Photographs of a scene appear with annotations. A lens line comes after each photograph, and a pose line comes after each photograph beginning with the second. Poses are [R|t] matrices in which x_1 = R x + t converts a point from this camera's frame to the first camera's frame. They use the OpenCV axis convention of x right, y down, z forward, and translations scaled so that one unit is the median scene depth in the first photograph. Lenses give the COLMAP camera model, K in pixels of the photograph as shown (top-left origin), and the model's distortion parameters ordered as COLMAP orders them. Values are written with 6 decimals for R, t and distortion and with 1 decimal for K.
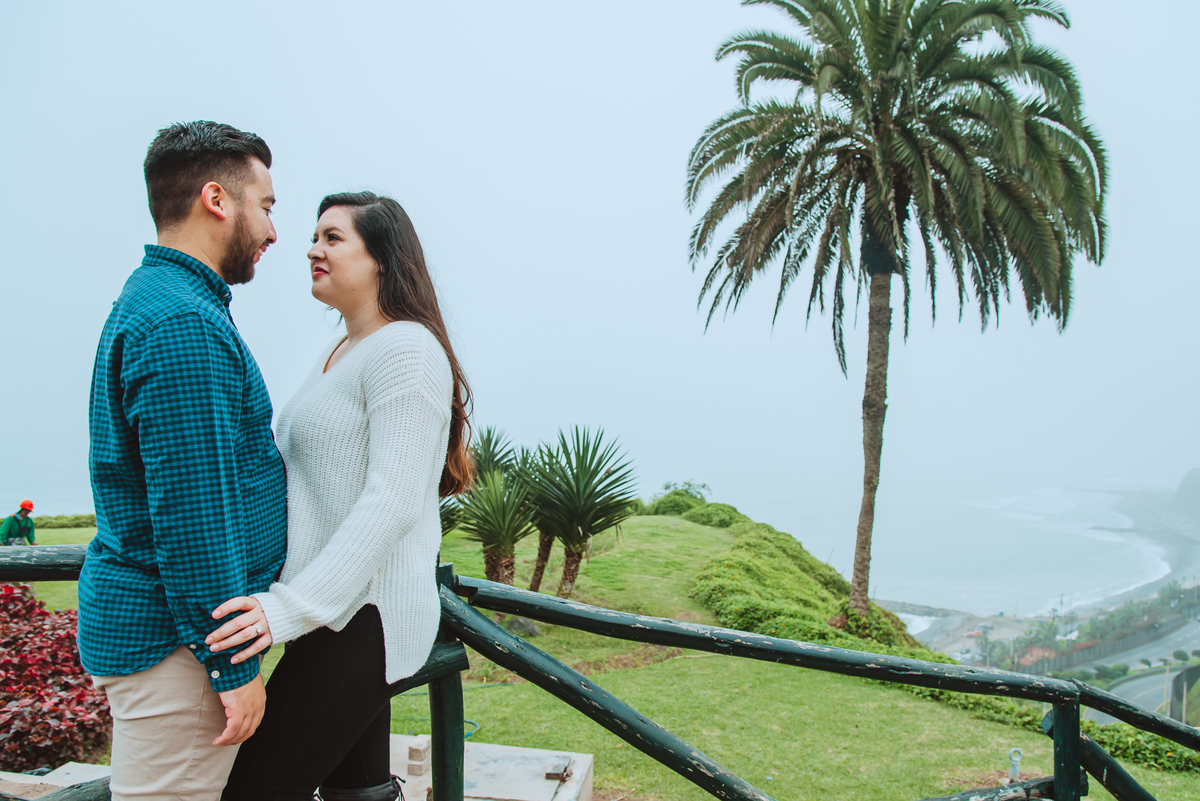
lens RADIAL K [[904.1, 0, 628.8], [0, 904.1, 399.5], [0, 0, 1]] dist [-0.028862, 0.006324]
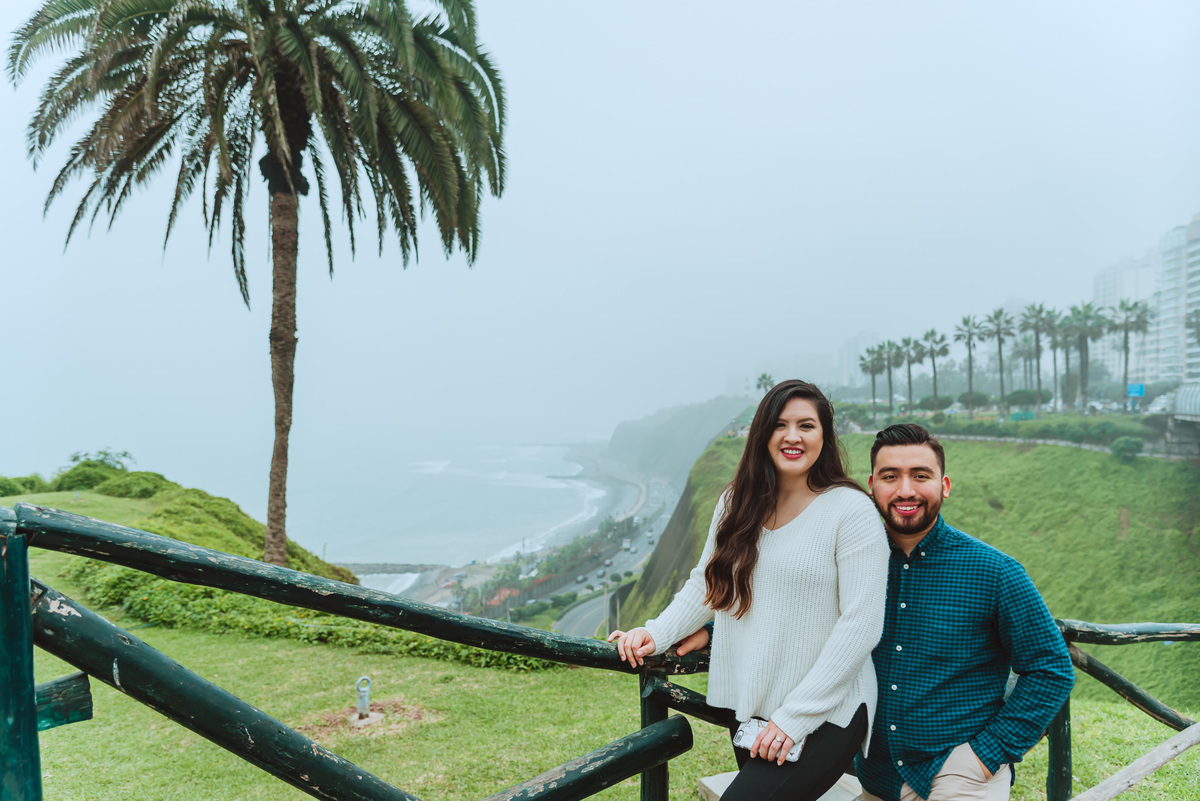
lens RADIAL K [[862.0, 0, 600.0], [0, 862.0, 400.5], [0, 0, 1]] dist [0.026233, 0.001021]
pose [[0.864132, -0.034319, 0.502094, 0.101993], [0.021384, 0.999275, 0.031499, 0.046179], [-0.502811, -0.016482, 0.864239, 0.073944]]
